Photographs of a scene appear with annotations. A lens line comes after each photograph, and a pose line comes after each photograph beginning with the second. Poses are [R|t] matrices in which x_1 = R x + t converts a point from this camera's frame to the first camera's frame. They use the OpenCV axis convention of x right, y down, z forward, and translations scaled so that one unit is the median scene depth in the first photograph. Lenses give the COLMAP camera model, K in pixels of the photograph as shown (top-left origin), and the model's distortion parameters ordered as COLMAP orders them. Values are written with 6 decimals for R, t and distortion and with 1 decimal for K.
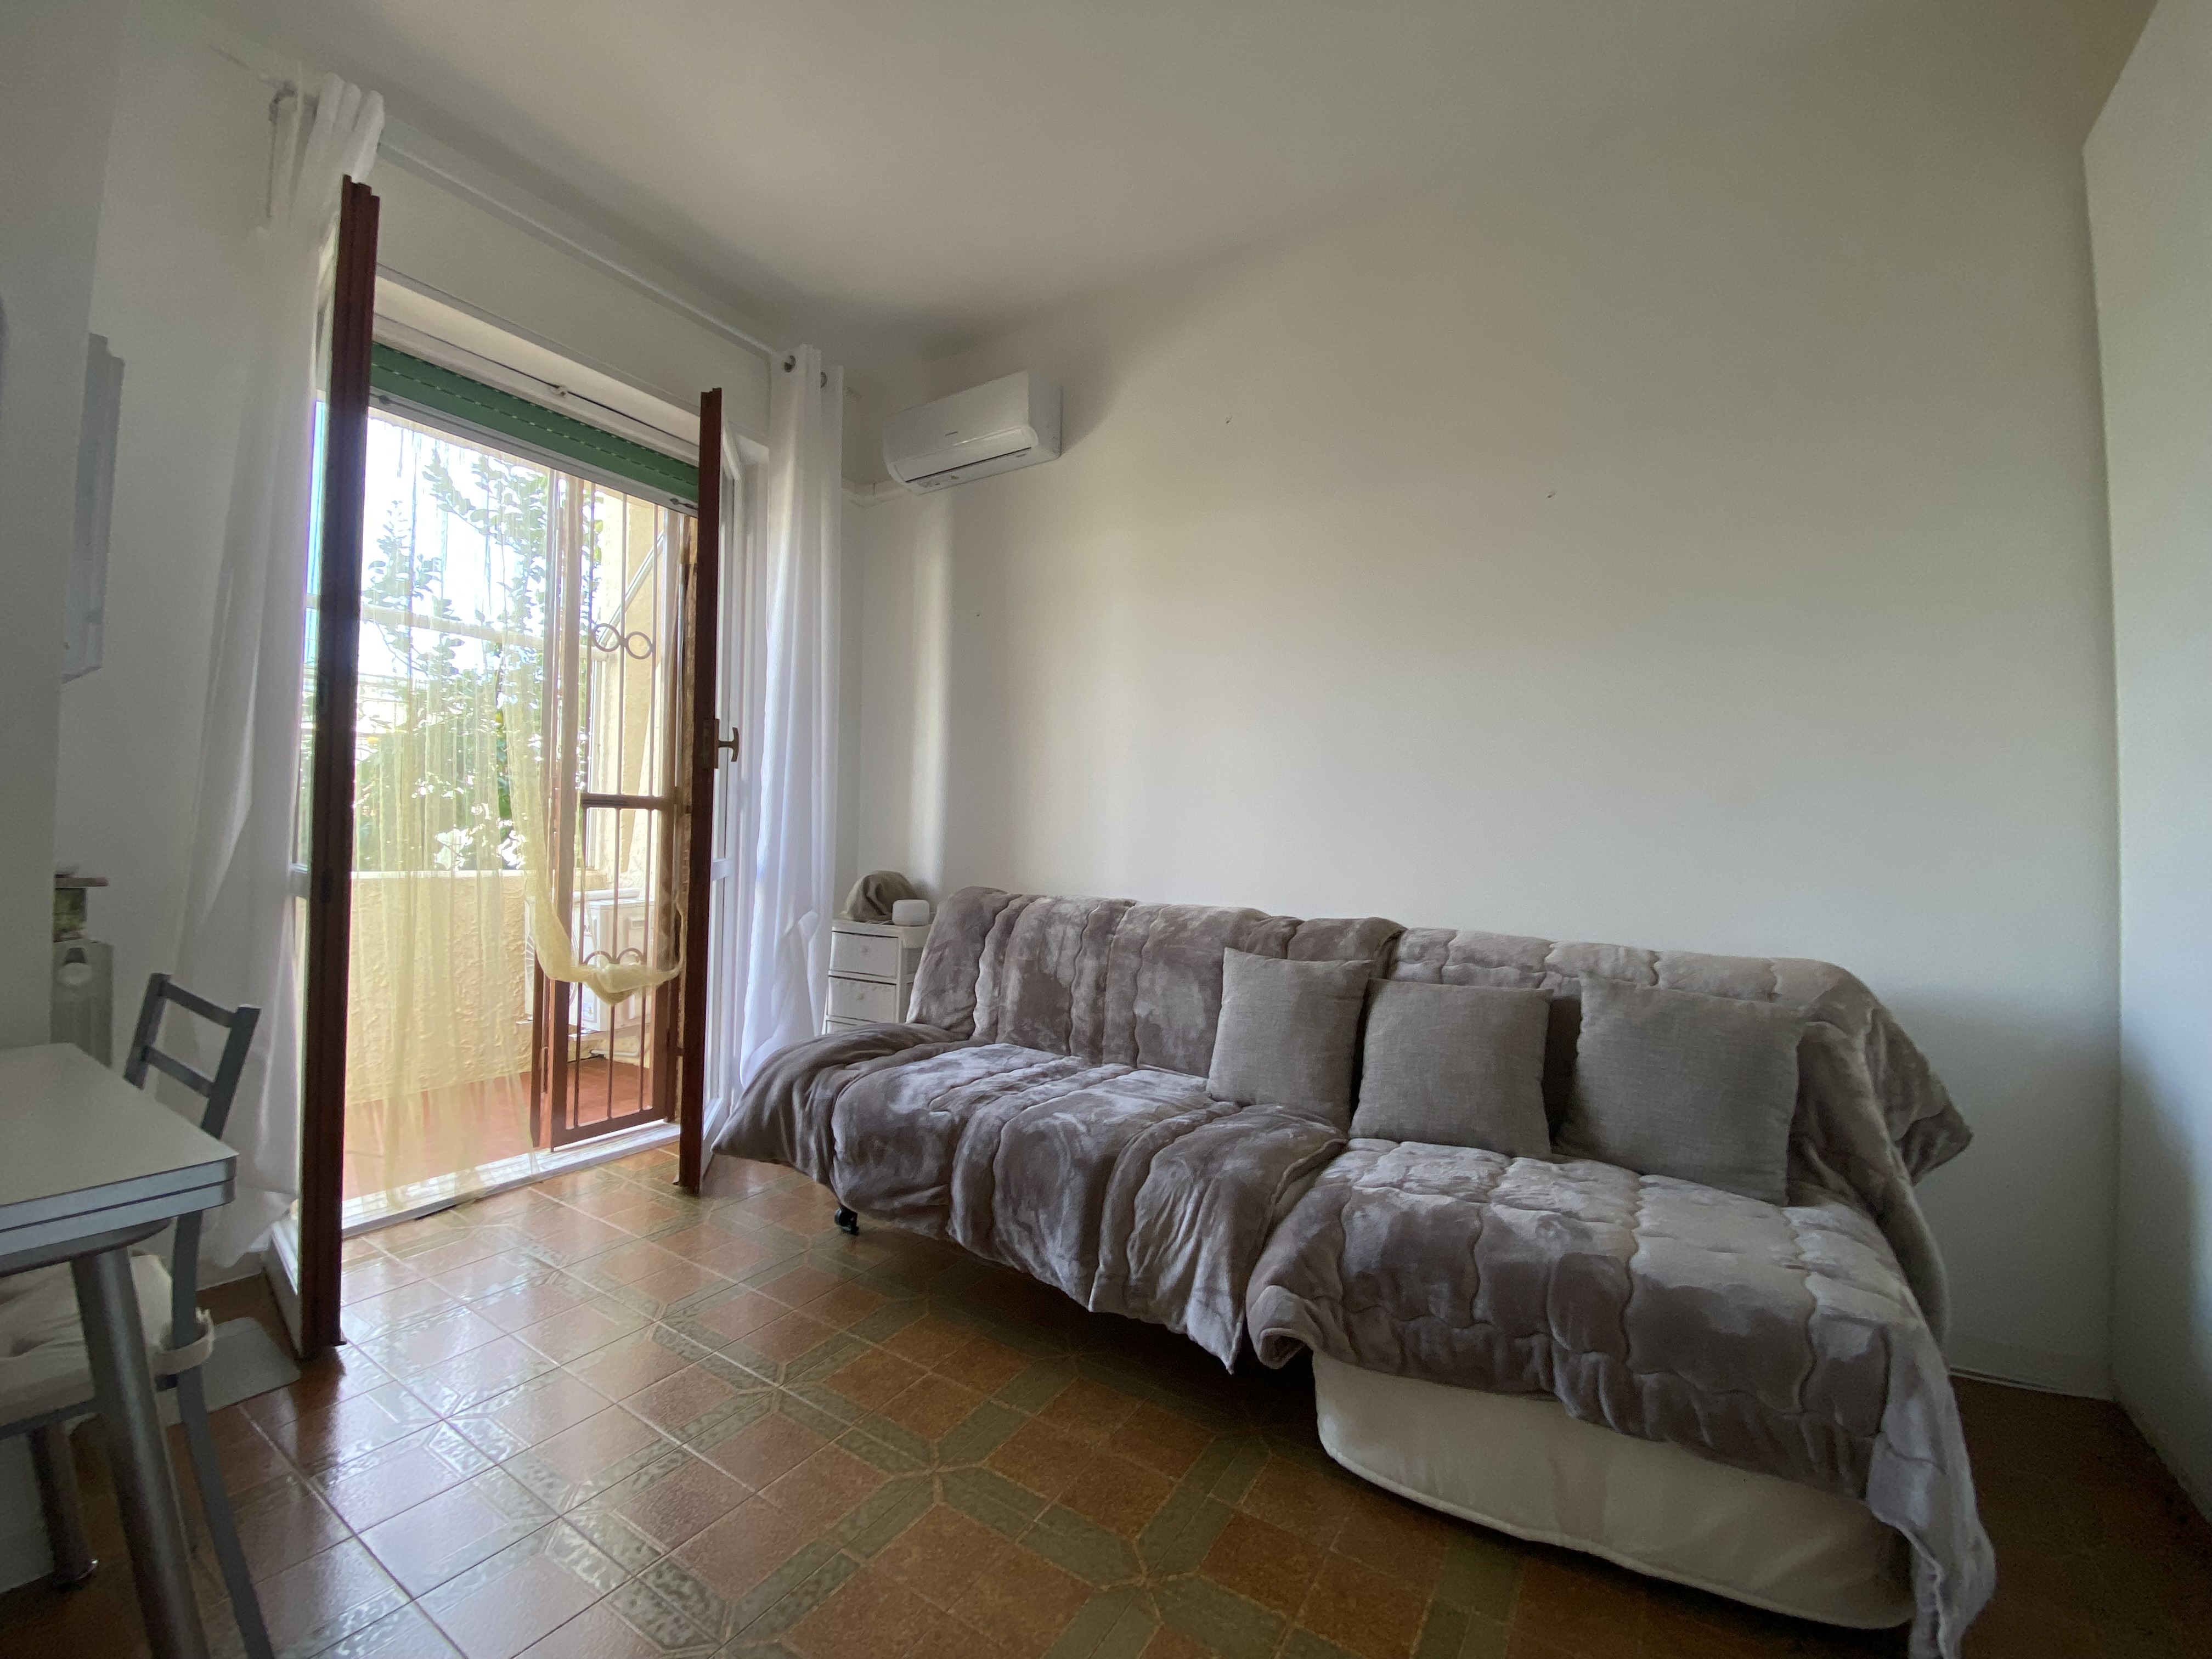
lens RADIAL K [[894.0, 0, 1101.3], [0, 894.0, 826.4], [0, 0, 1]] dist [0.024043, -0.021773]
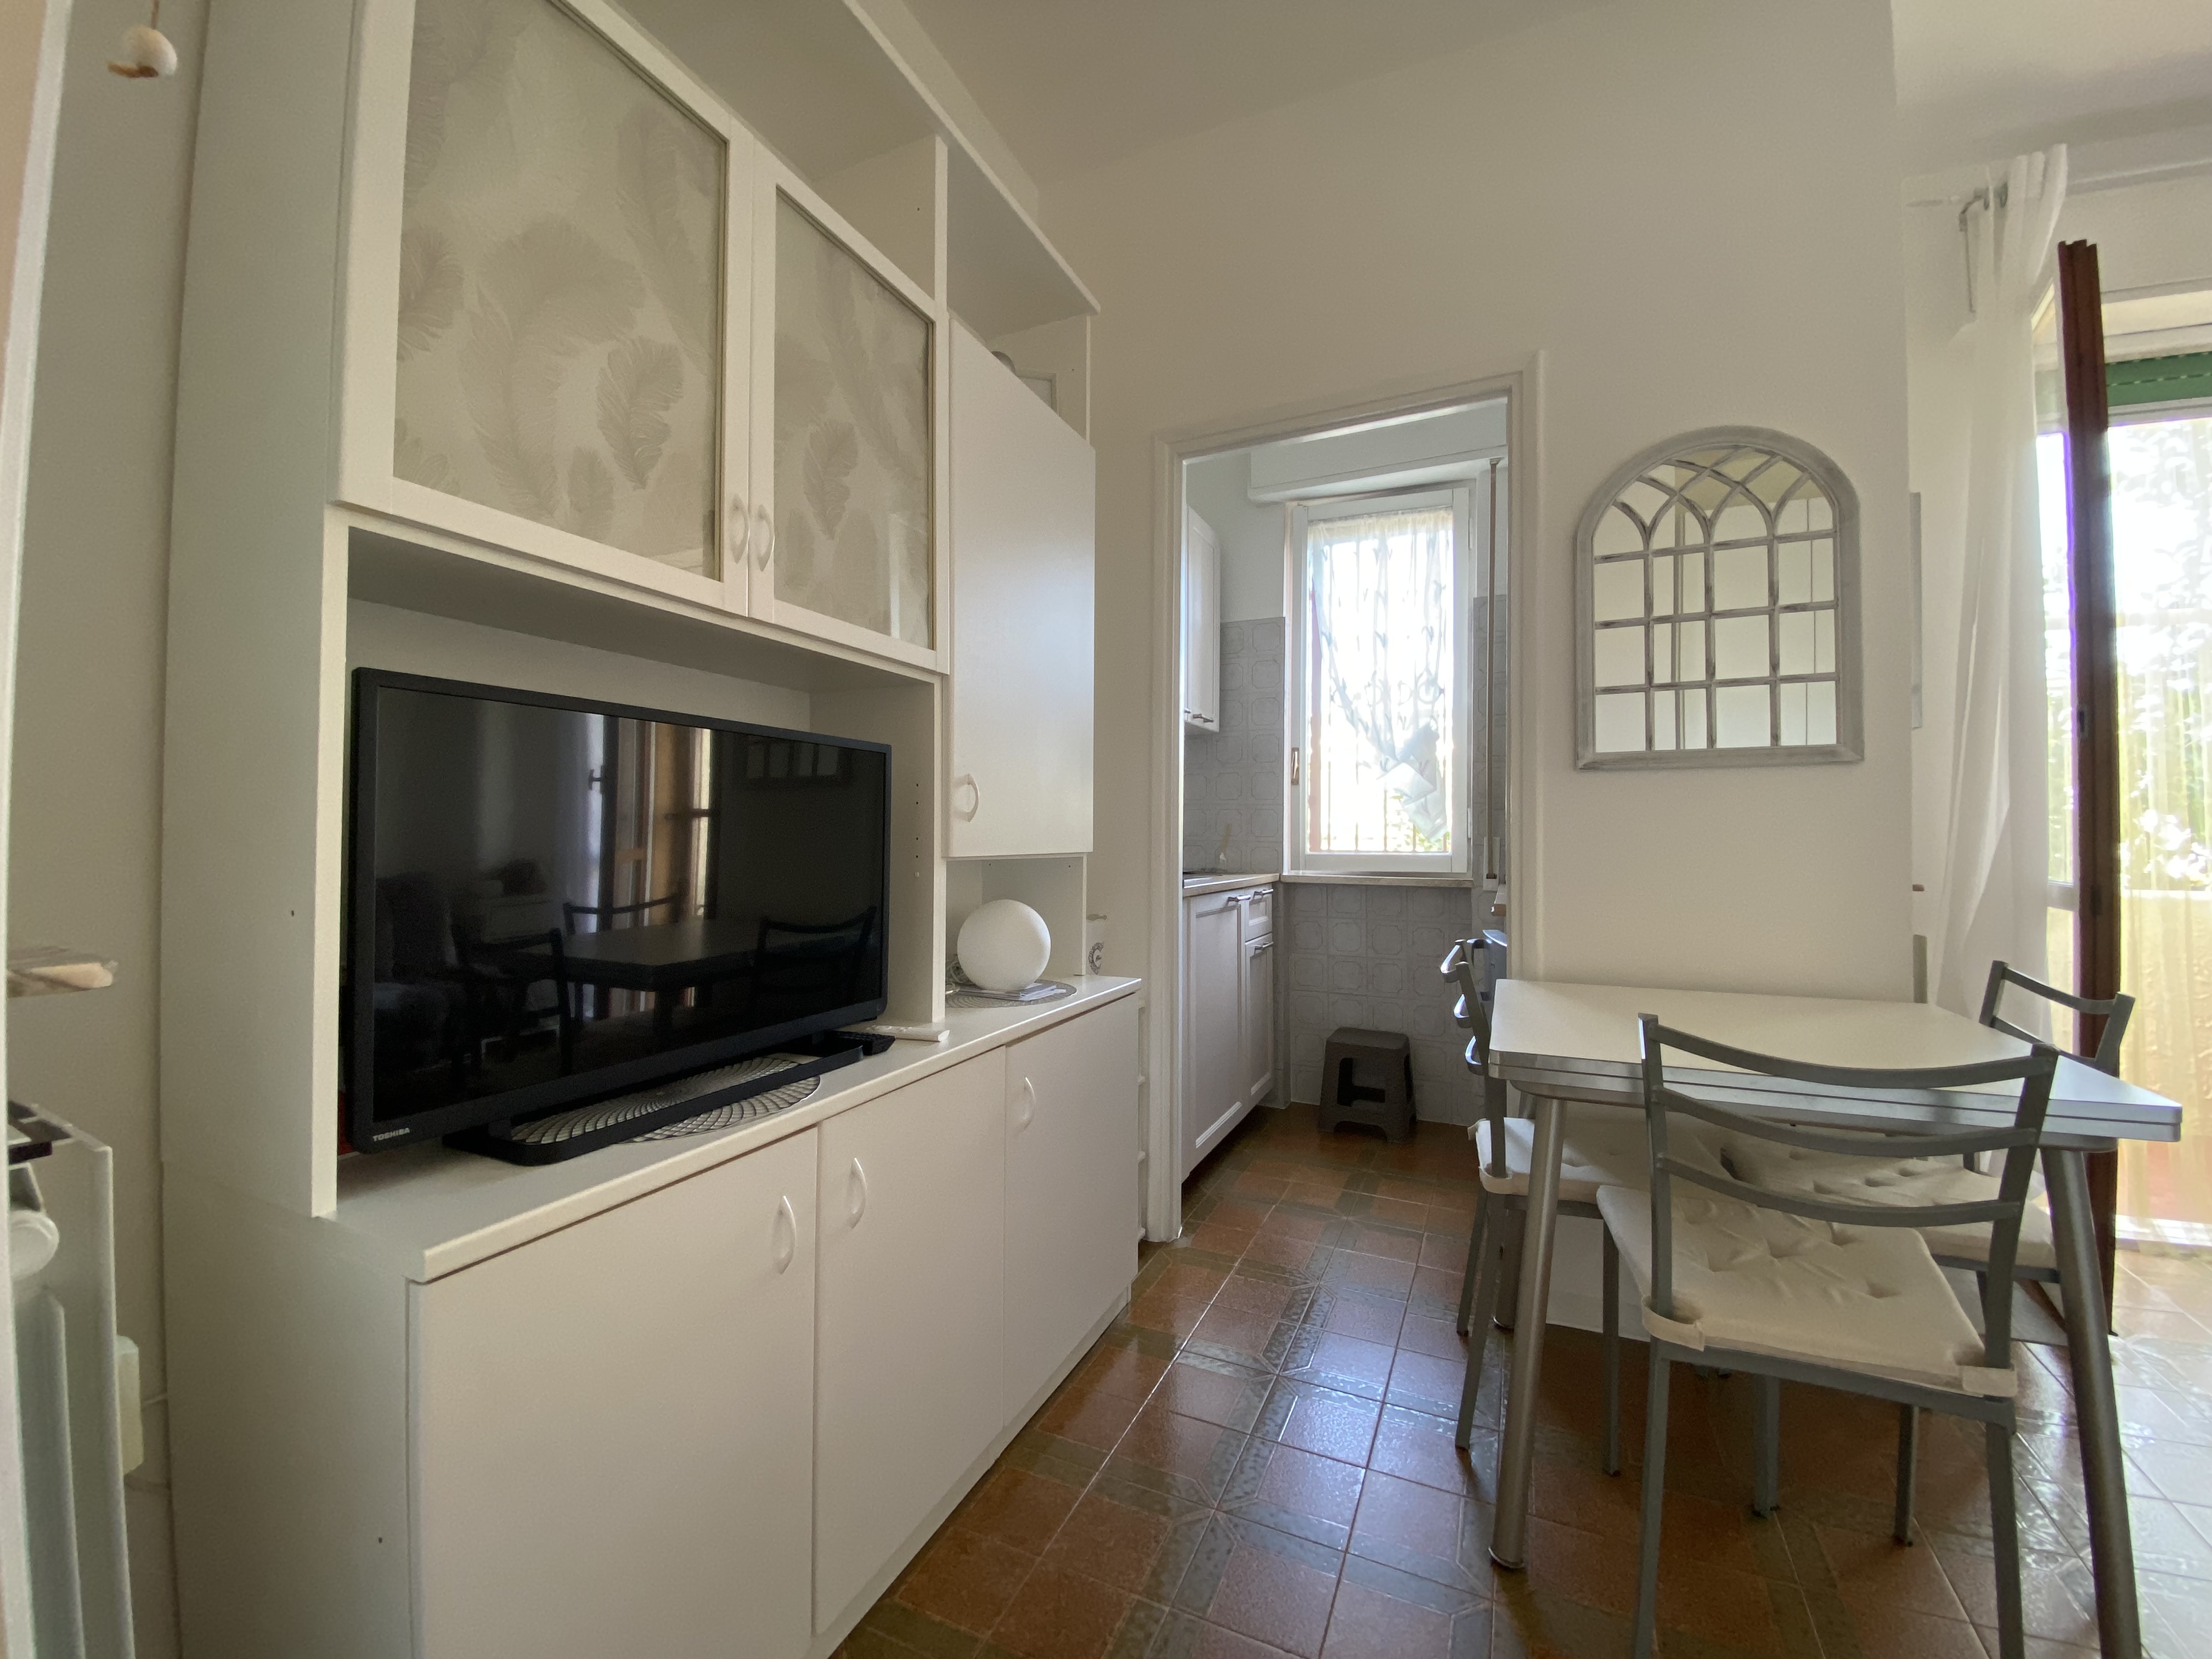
lens RADIAL K [[888.4, 0, 1096.9], [0, 888.4, 823.1], [0, 0, 1]] dist [0.003276, -0.011726]
pose [[0.109803, -0.029018, -0.993530, 0.043441], [0.009145, 0.999561, -0.028184, -0.004547], [0.993911, -0.005991, 0.110020, -0.286575]]
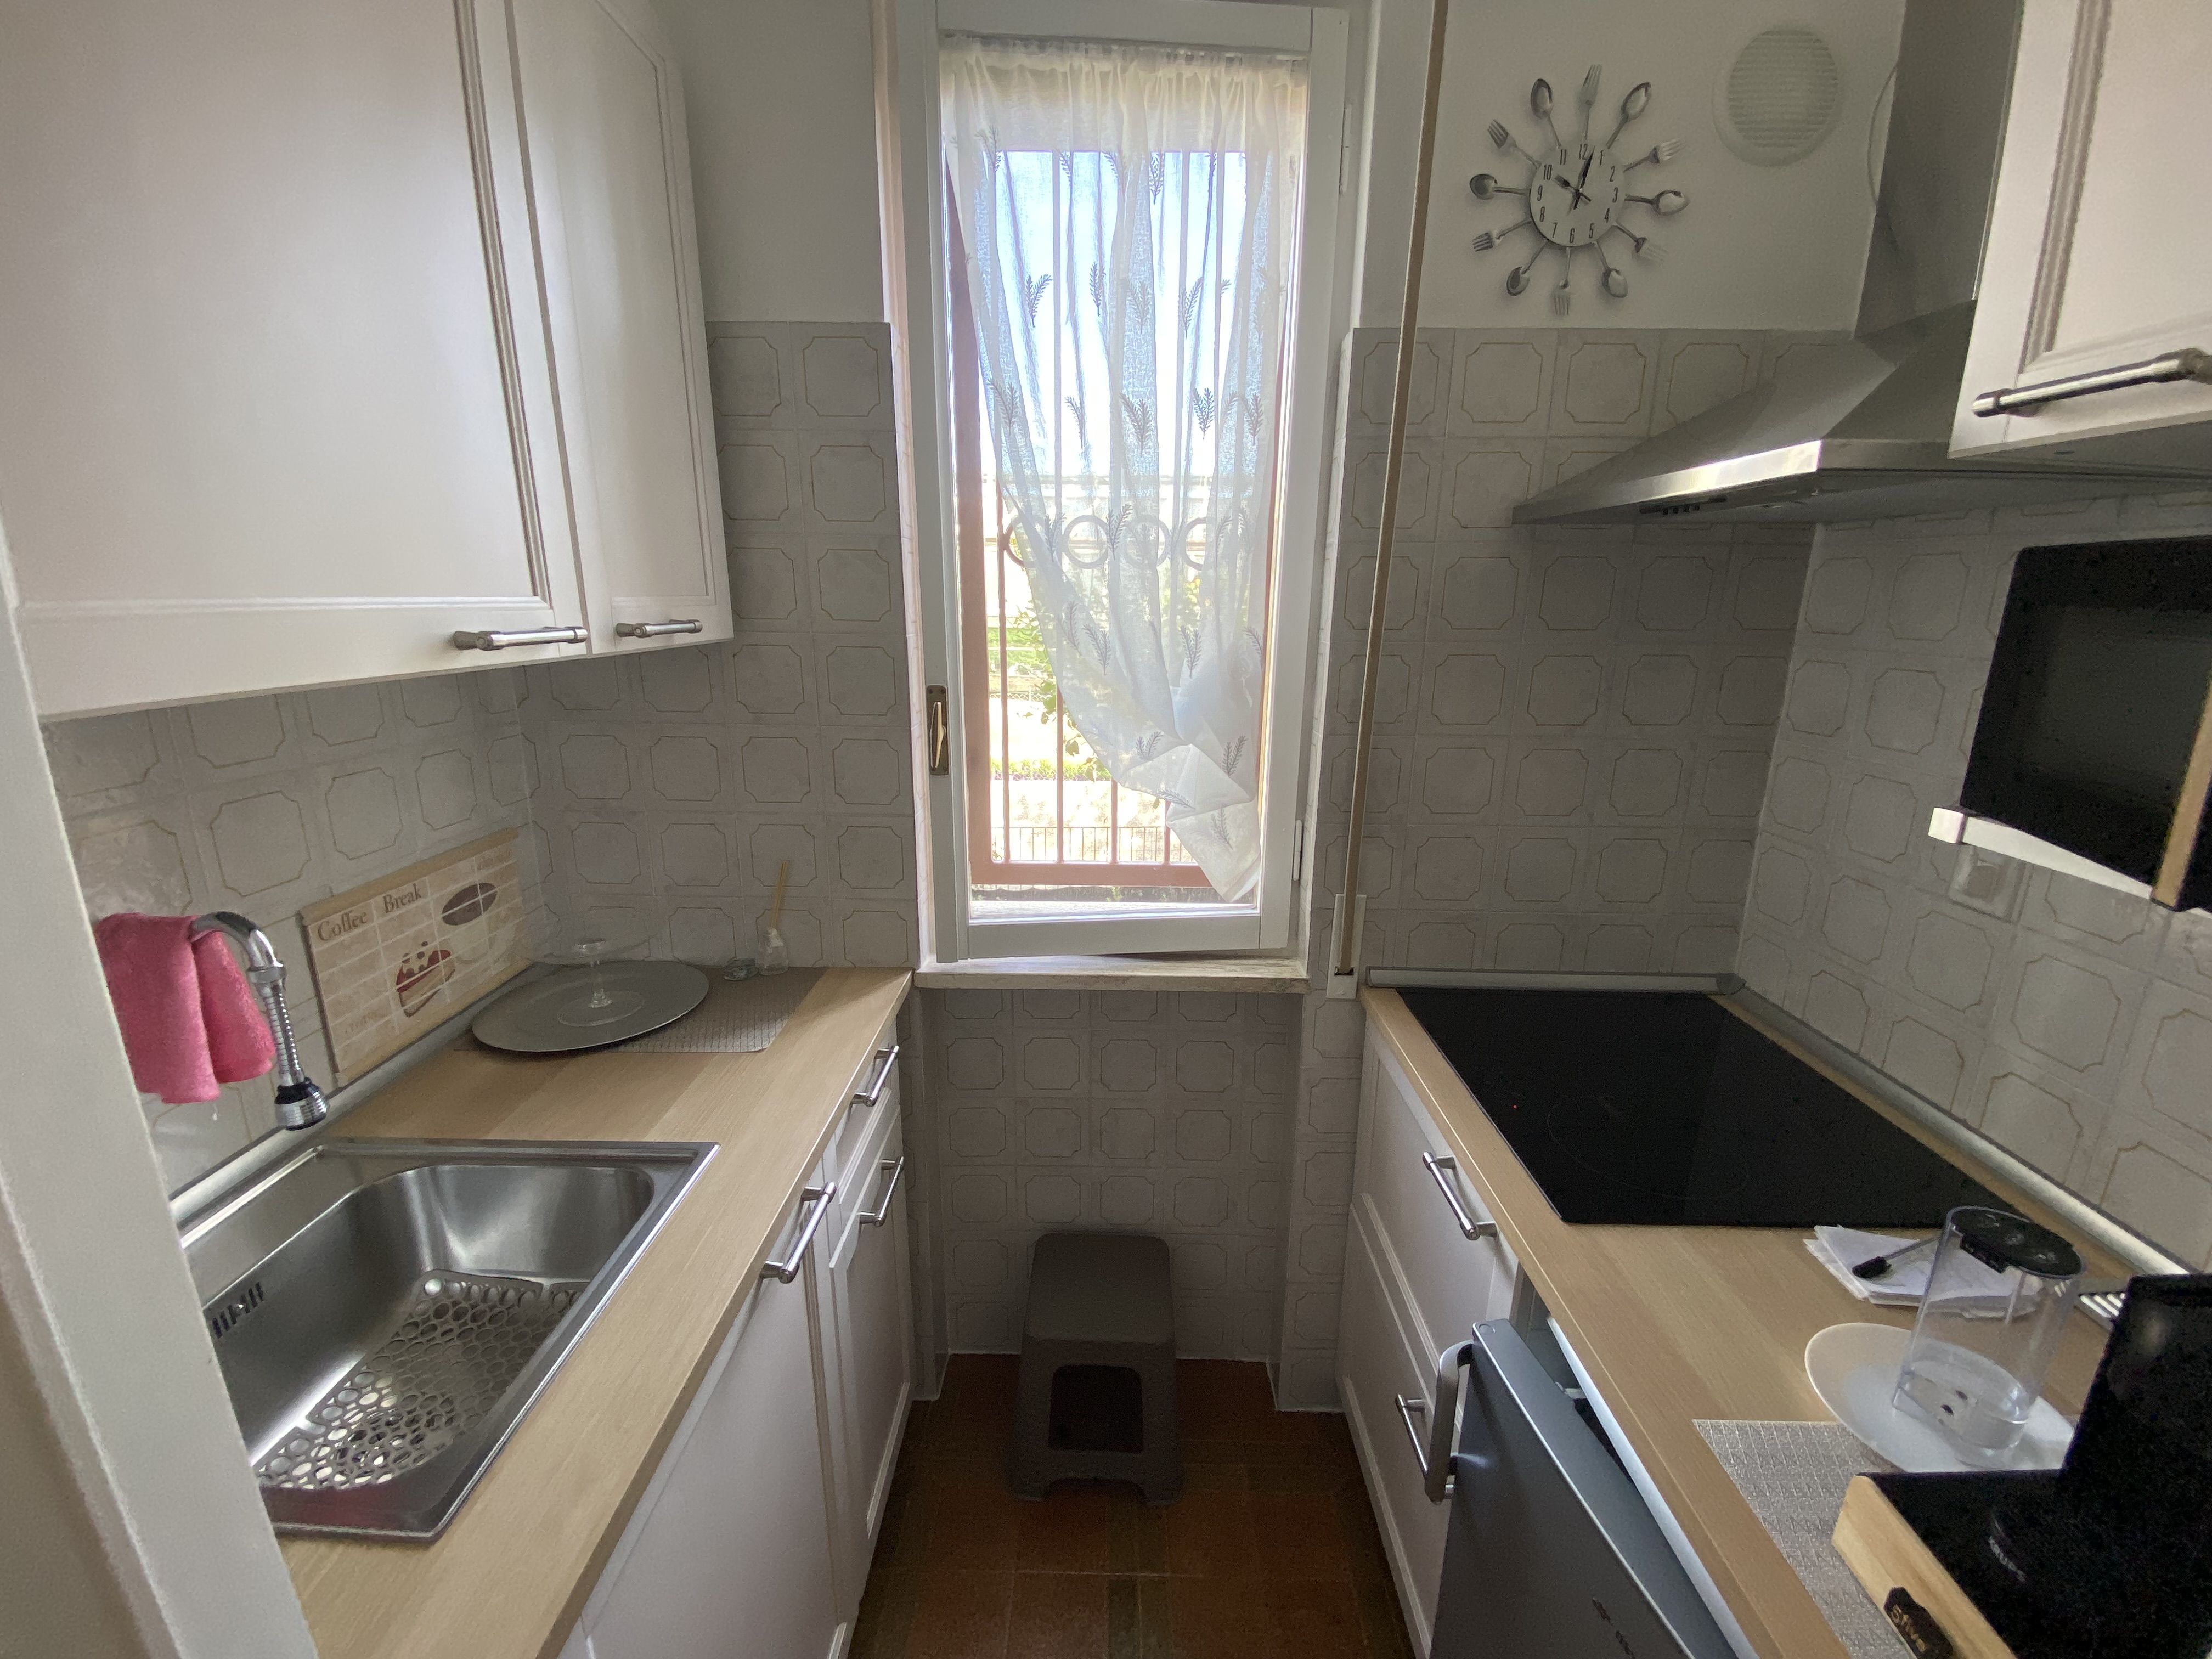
lens RADIAL K [[894.0, 0, 1101.3], [0, 894.0, 826.4], [0, 0, 1]] dist [0.024043, -0.021773]
pose [[0.508427, 0.202475, -0.836963, -1.078916], [0.010076, 0.970498, 0.240900, -0.294877], [0.861046, -0.130913, 0.491387, 0.086515]]
